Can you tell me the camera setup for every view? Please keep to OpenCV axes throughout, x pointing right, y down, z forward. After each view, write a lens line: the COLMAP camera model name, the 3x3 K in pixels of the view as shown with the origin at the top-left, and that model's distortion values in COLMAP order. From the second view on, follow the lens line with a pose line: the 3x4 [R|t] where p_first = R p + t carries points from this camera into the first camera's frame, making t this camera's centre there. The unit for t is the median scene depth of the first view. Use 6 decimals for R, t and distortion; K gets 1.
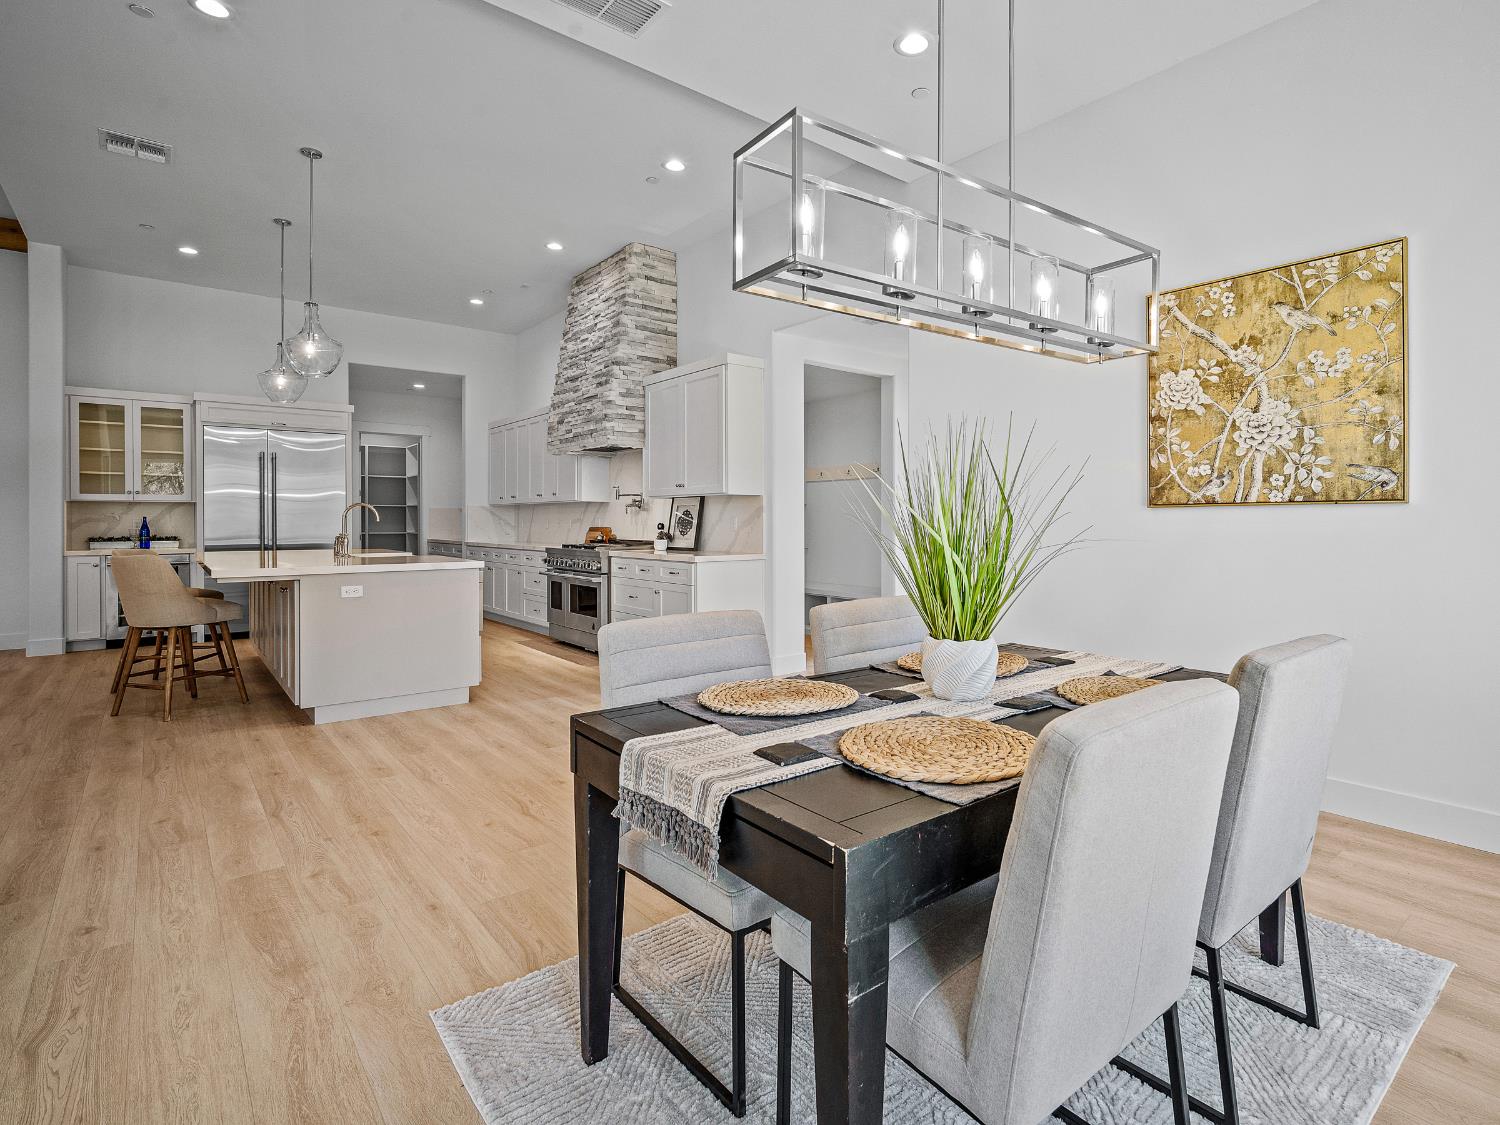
lens RADIAL K [[744.8, 0, 832.4], [0, 744.8, 526.1], [0, 0, 1]] dist [-0.013952, 0.003907]
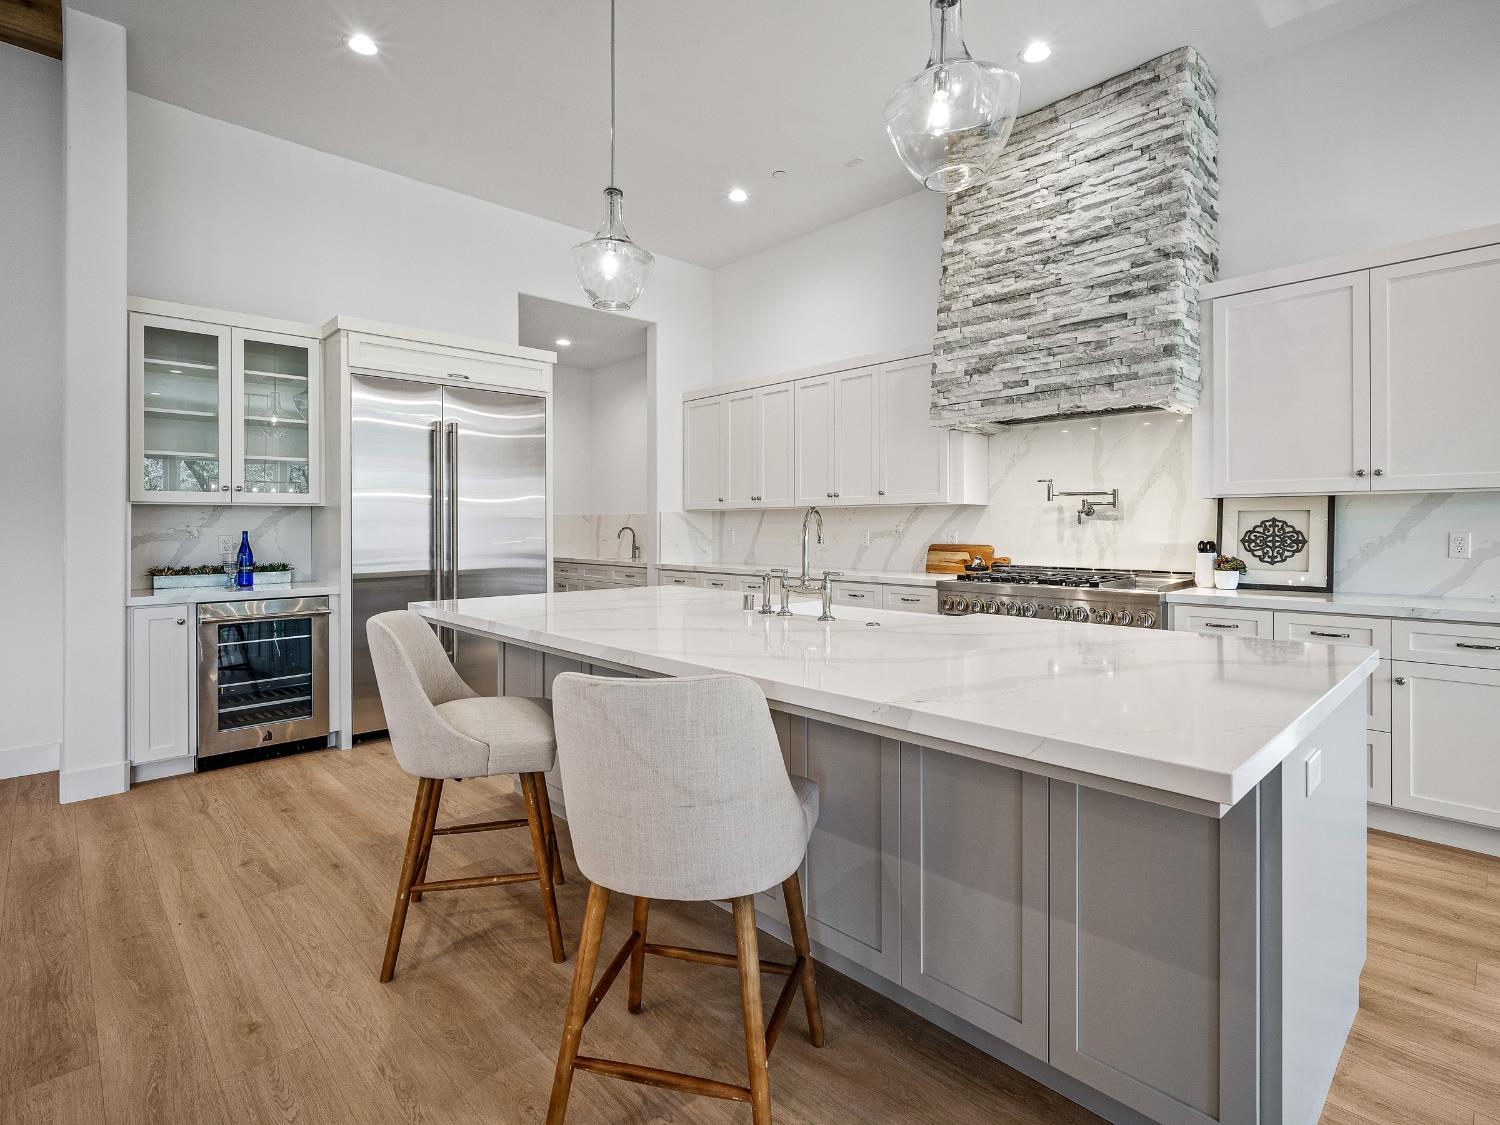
lens RADIAL K [[744.8, 0, 772.4], [0, 744.8, 525.3], [0, 0, 1]] dist [-0.013952, 0.003907]
pose [[0.999061, -0.002014, 0.043281, -0.552424], [0.002440, 0.999949, -0.009796, -0.010731], [-0.043259, 0.009893, 0.999015, 0.411627]]
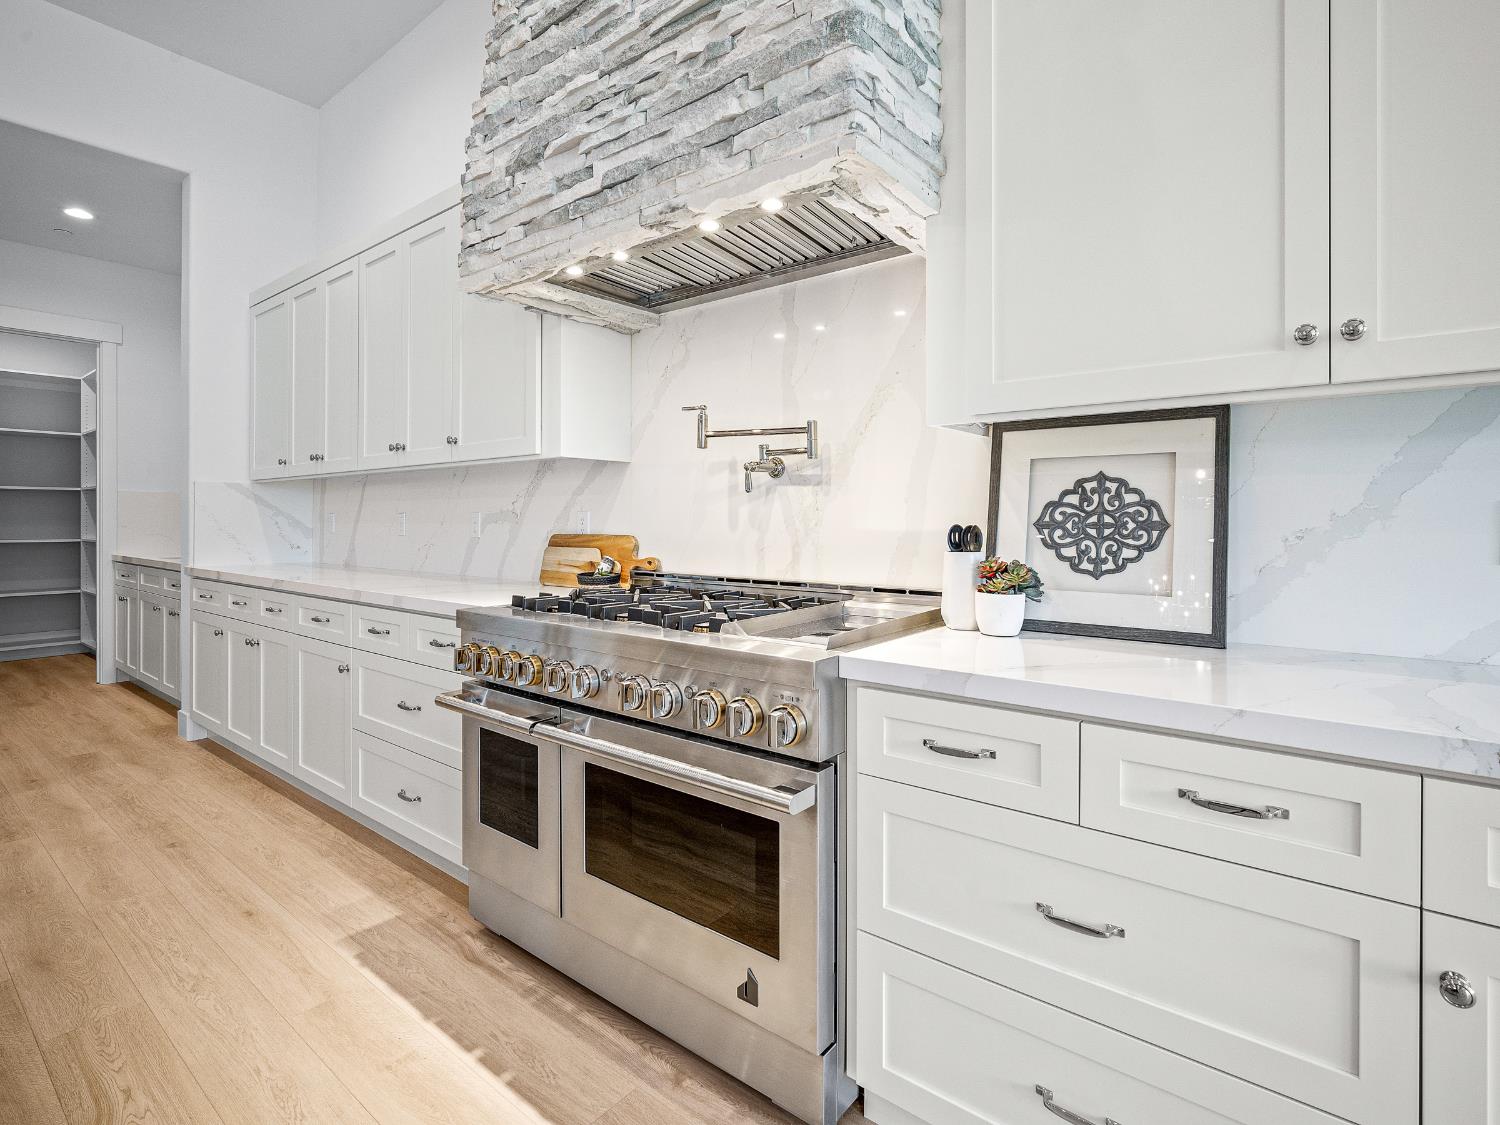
lens RADIAL K [[744.8, 0, 775.0], [0, 744.8, 518.7], [0, 0, 1]] dist [-0.013952, 0.003907]
pose [[0.984290, 0.001875, 0.176547, -0.320159], [-0.000309, 0.999960, -0.008894, -0.003781], [-0.176557, 0.008700, 0.984252, 0.704690]]
